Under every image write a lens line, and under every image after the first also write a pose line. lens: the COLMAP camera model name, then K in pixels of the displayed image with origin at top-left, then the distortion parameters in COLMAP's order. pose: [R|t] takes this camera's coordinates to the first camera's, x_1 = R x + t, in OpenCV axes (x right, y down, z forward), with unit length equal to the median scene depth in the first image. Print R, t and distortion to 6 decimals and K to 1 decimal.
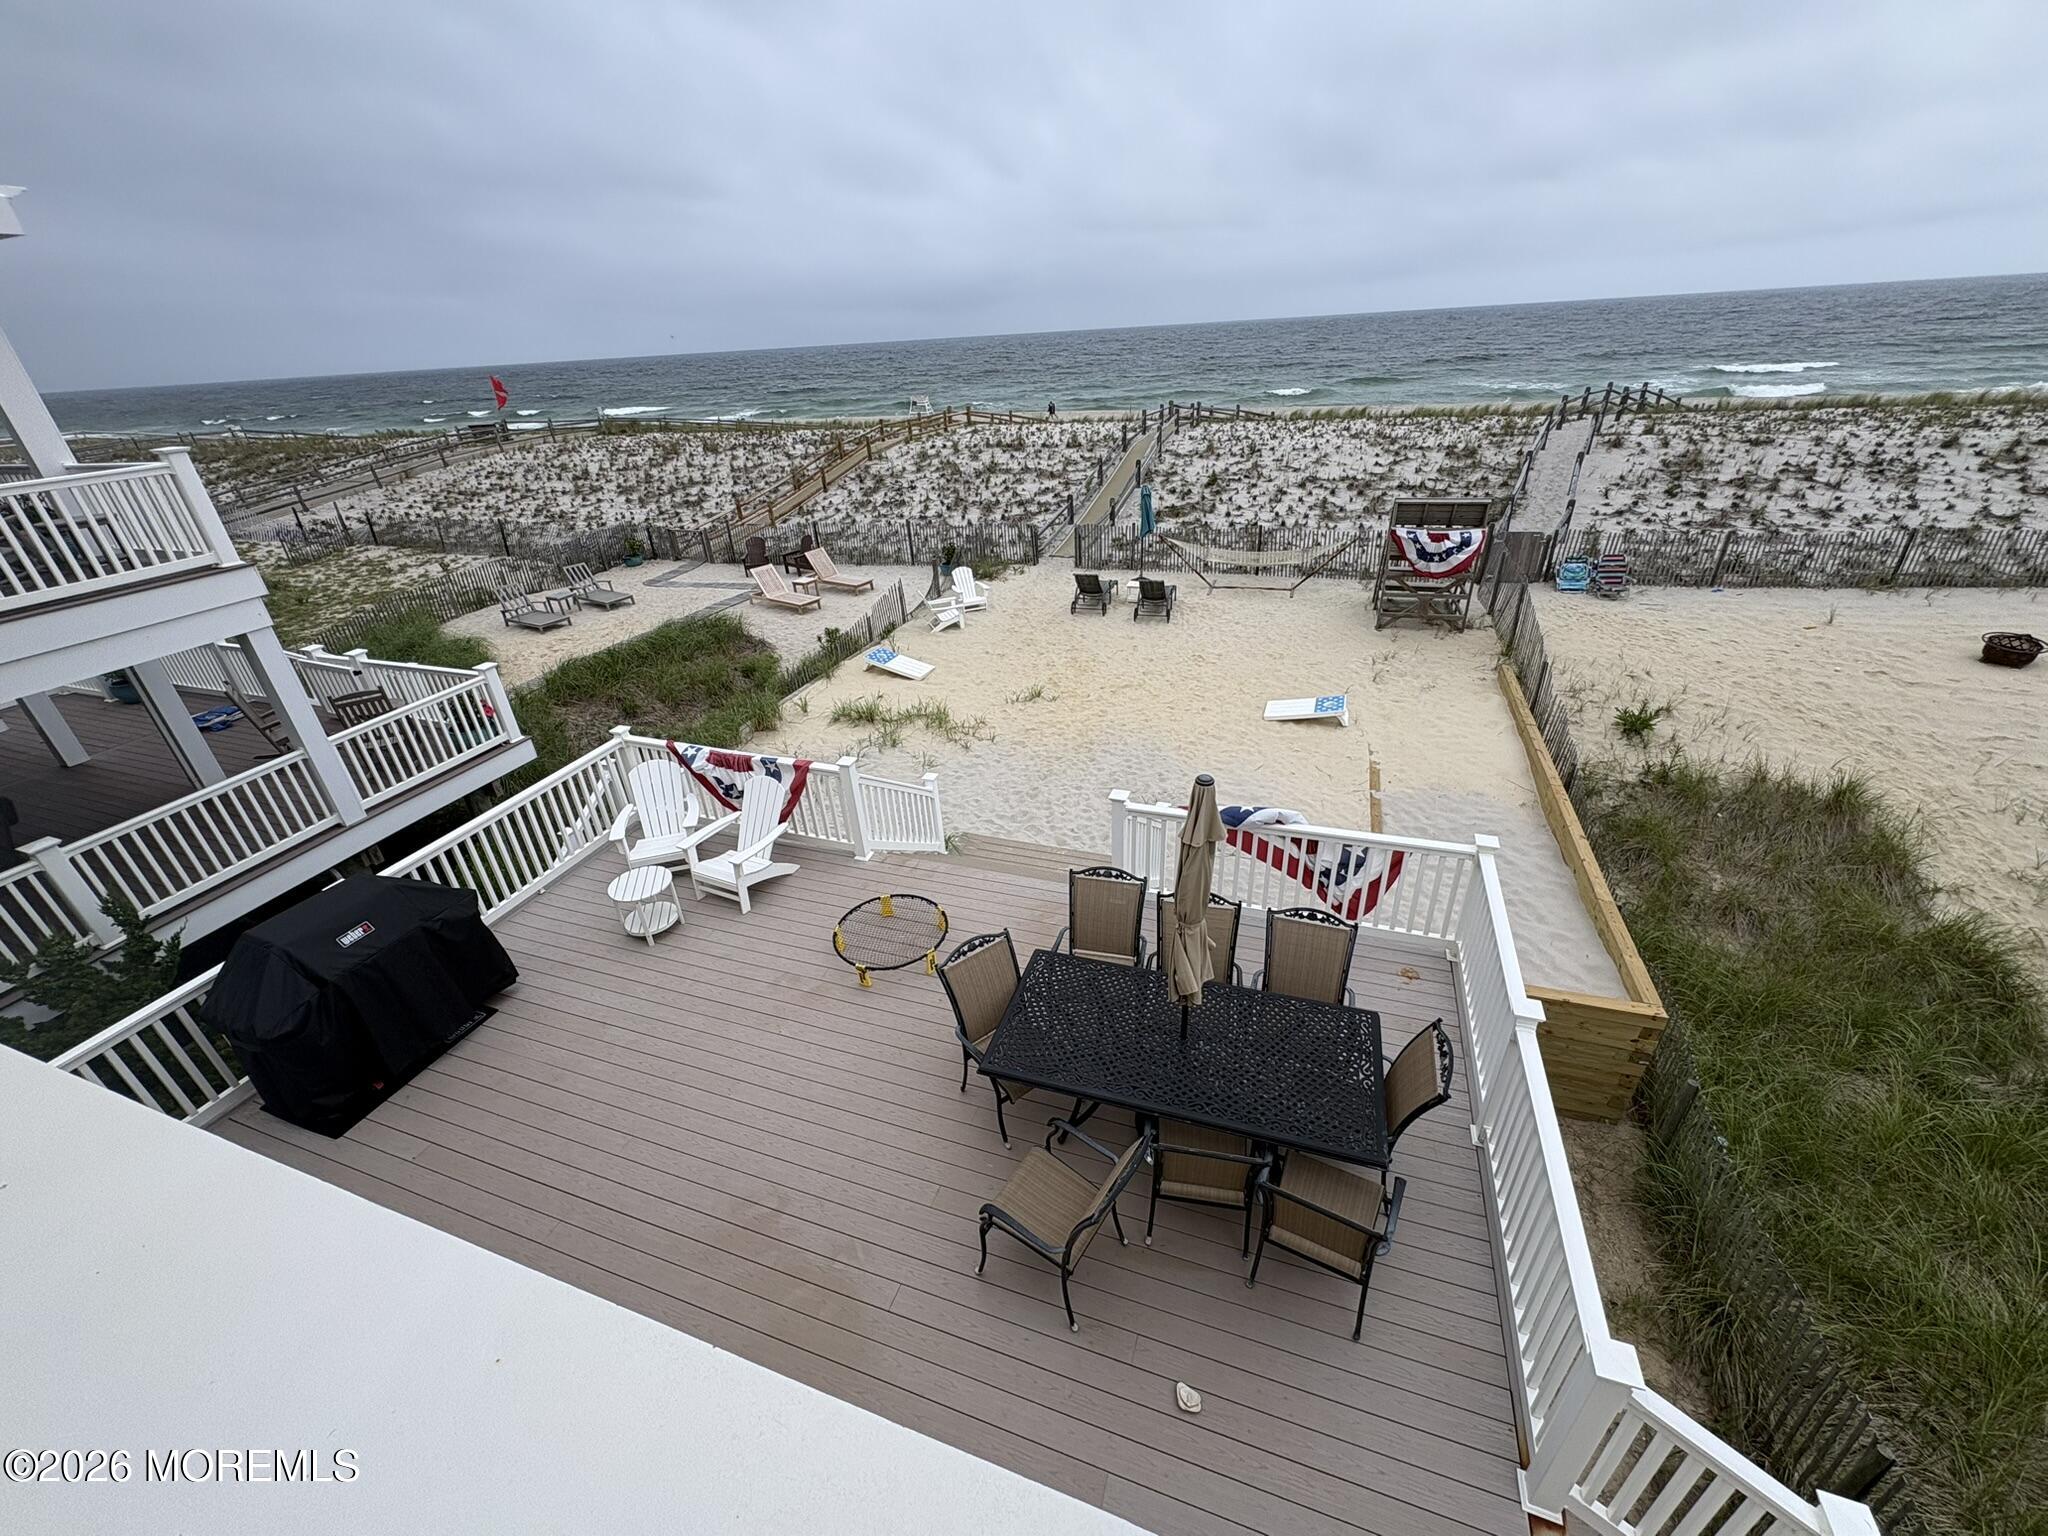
lens RADIAL K [[815.6, 0, 1020.9], [0, 815.6, 766.7], [0, 0, 1]] dist [0.000449, 0.000796]
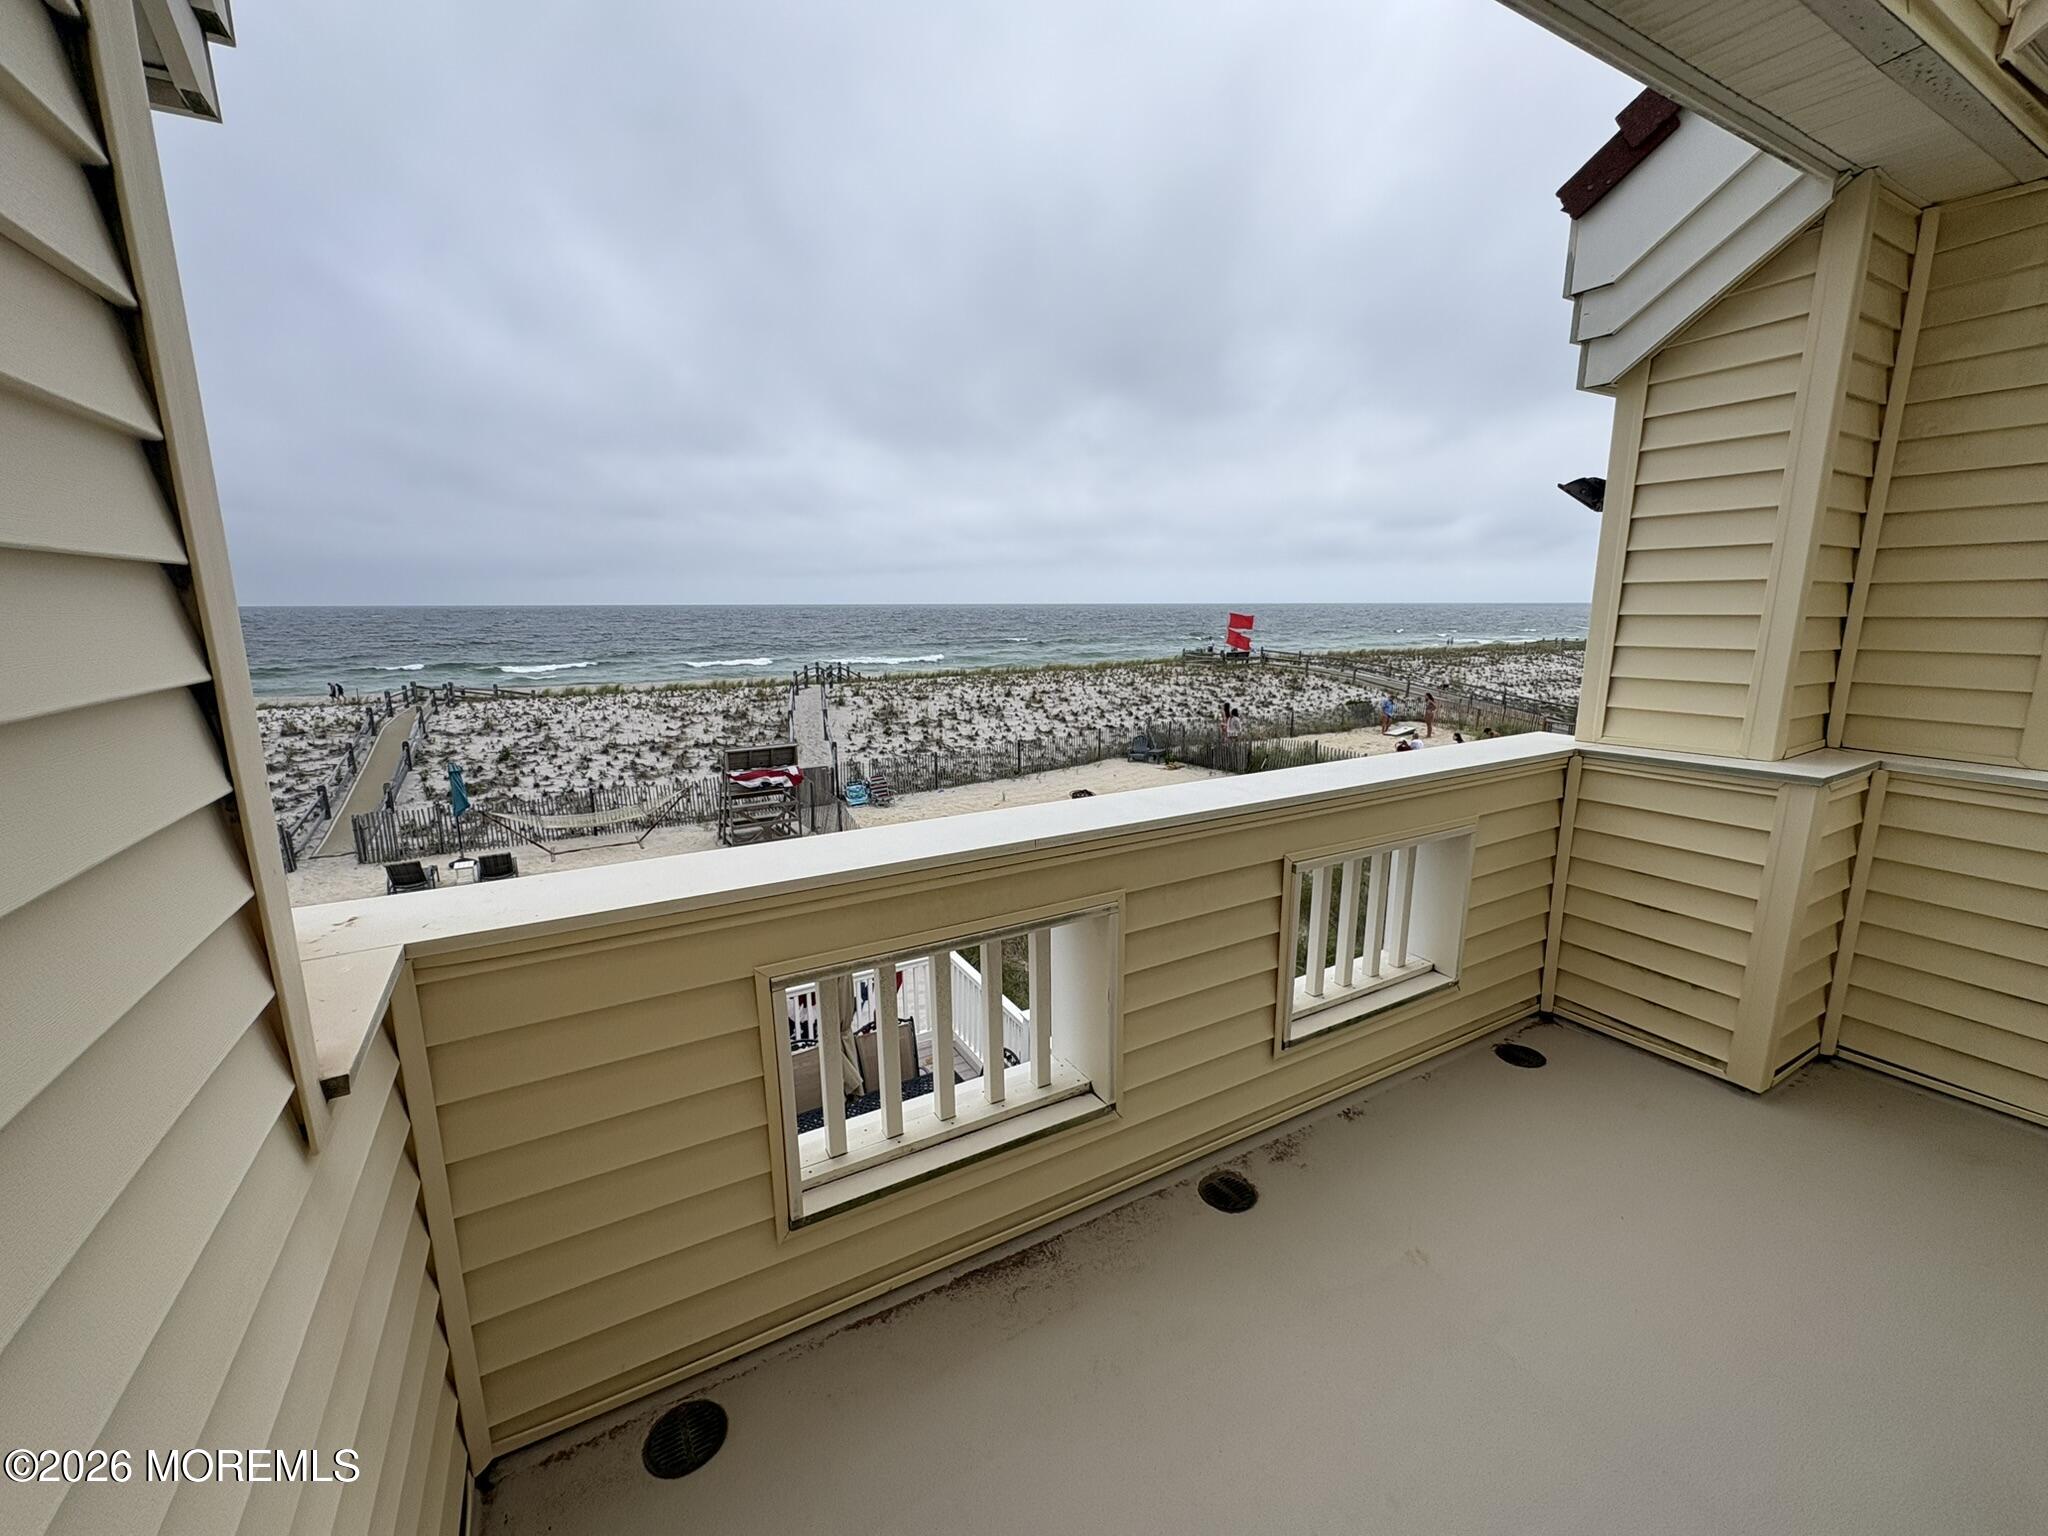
lens RADIAL K [[815.6, 0, 1021.6], [0, 815.6, 766.0], [0, 0, 1]] dist [0.000449, 0.000796]
pose [[0.654858, -0.099037, 0.749235, -0.093462], [0.327766, 0.930507, -0.163481, 0.018470], [-0.680978, 0.352630, 0.641811, -0.029581]]
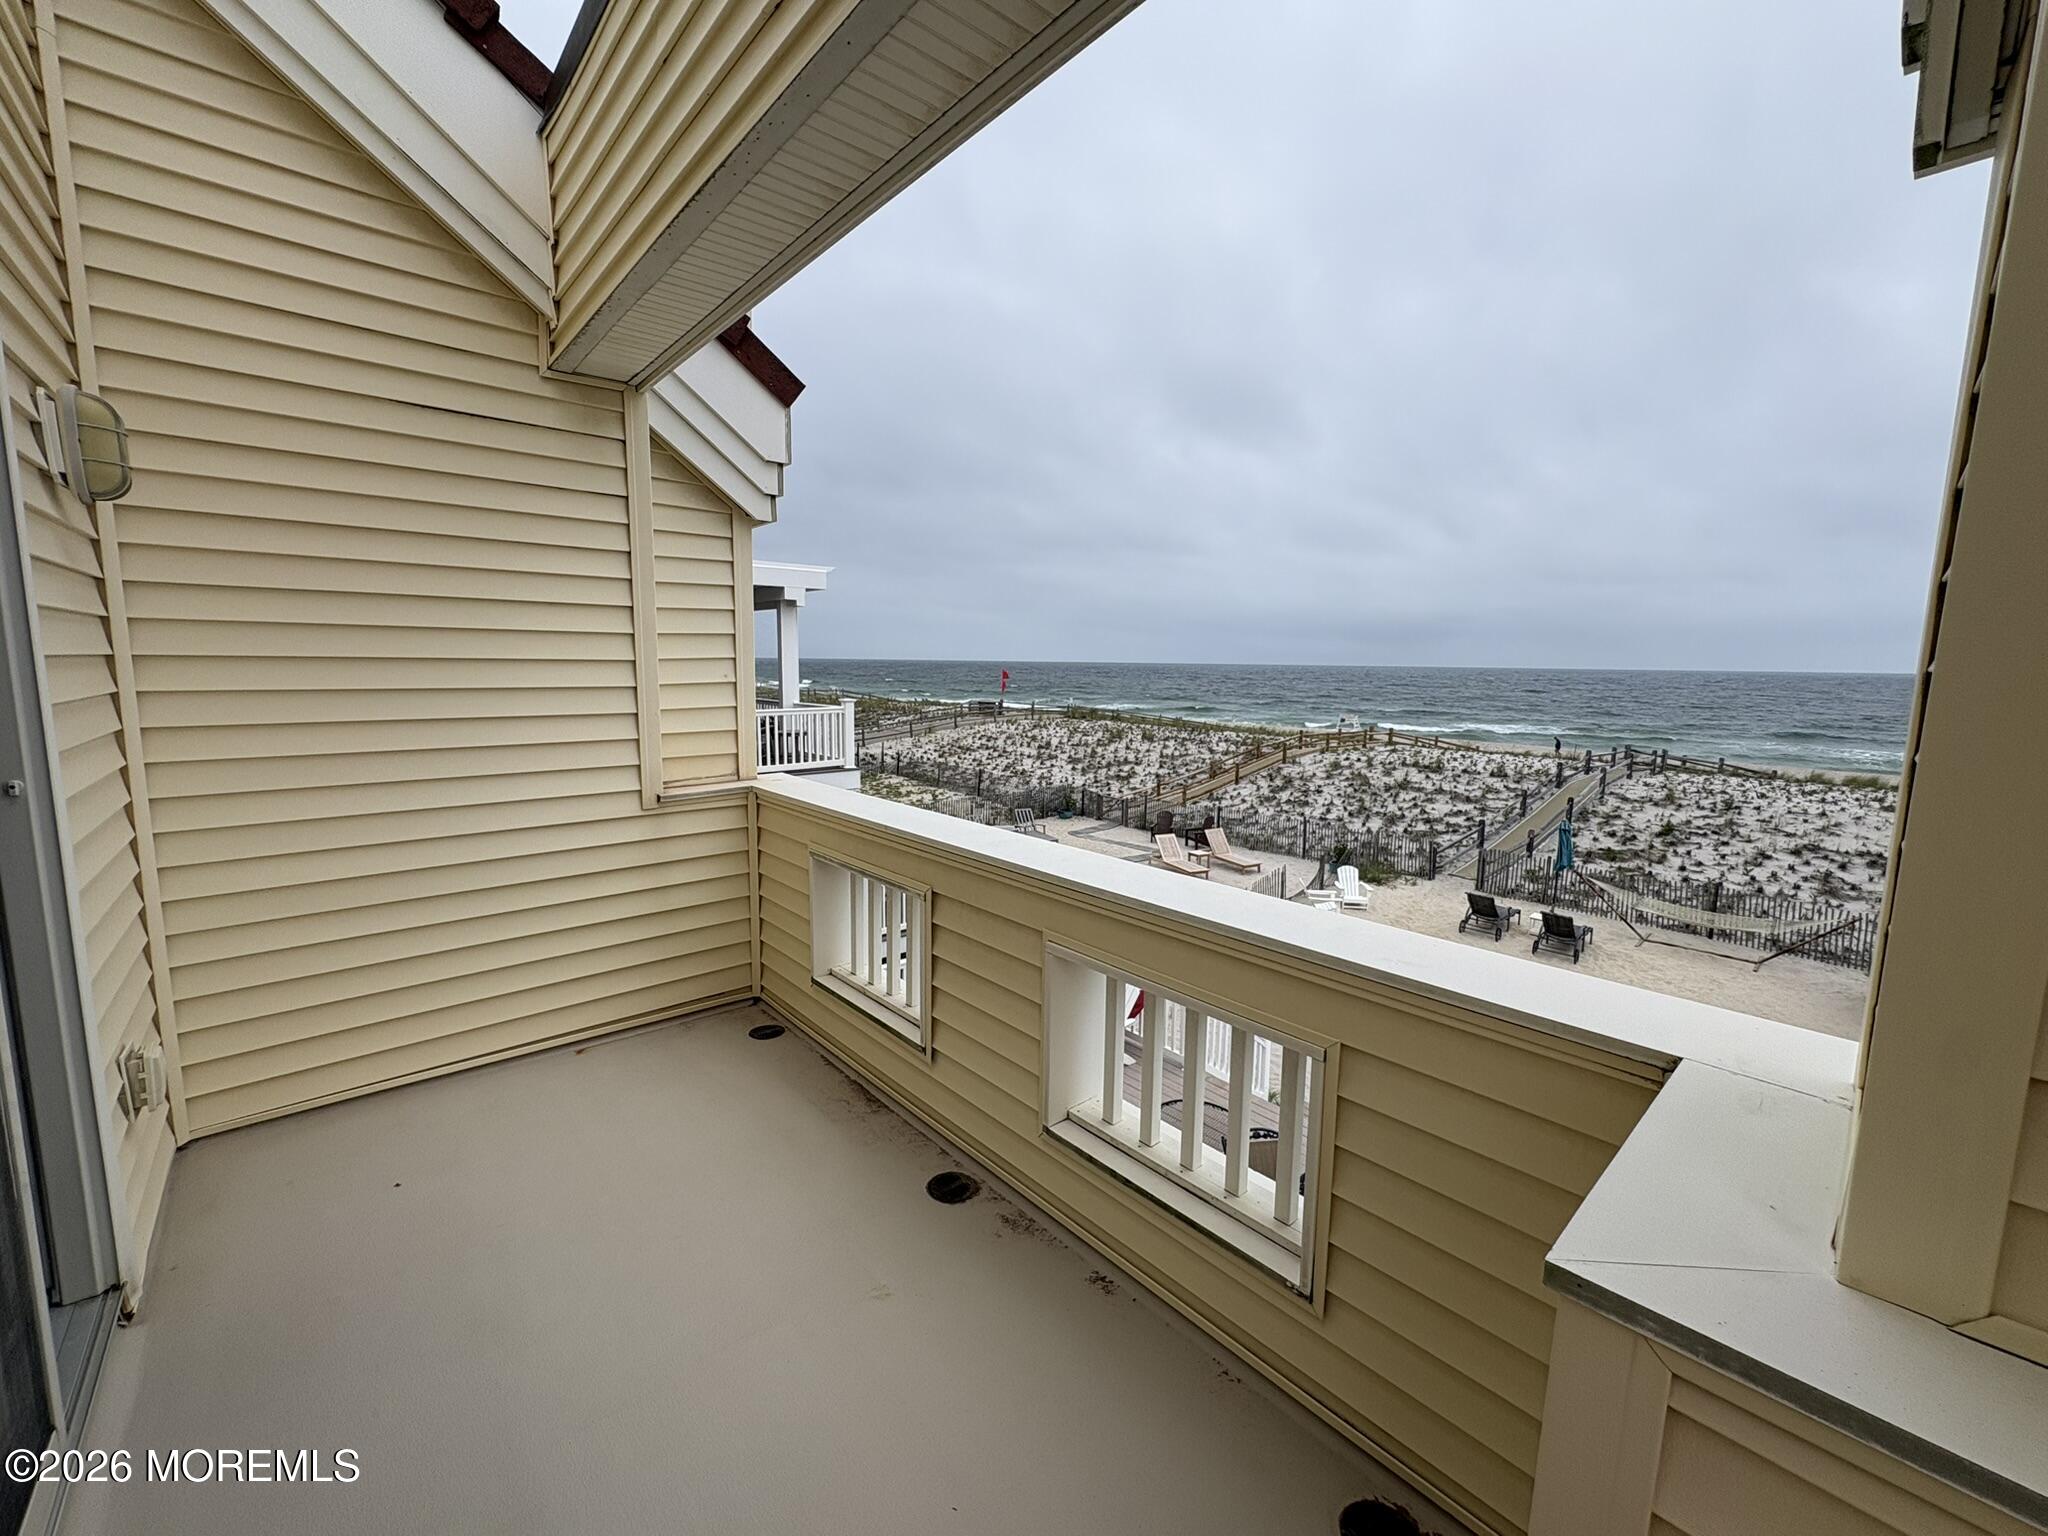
lens RADIAL K [[815.6, 0, 1021.2], [0, 815.6, 767.9], [0, 0, 1]] dist [0.000449, 0.000796]
pose [[0.873852, 0.127862, -0.469079, 0.027466], [-0.279958, 0.921129, -0.270454, 0.030896], [0.397501, 0.367659, 0.840726, -0.071561]]
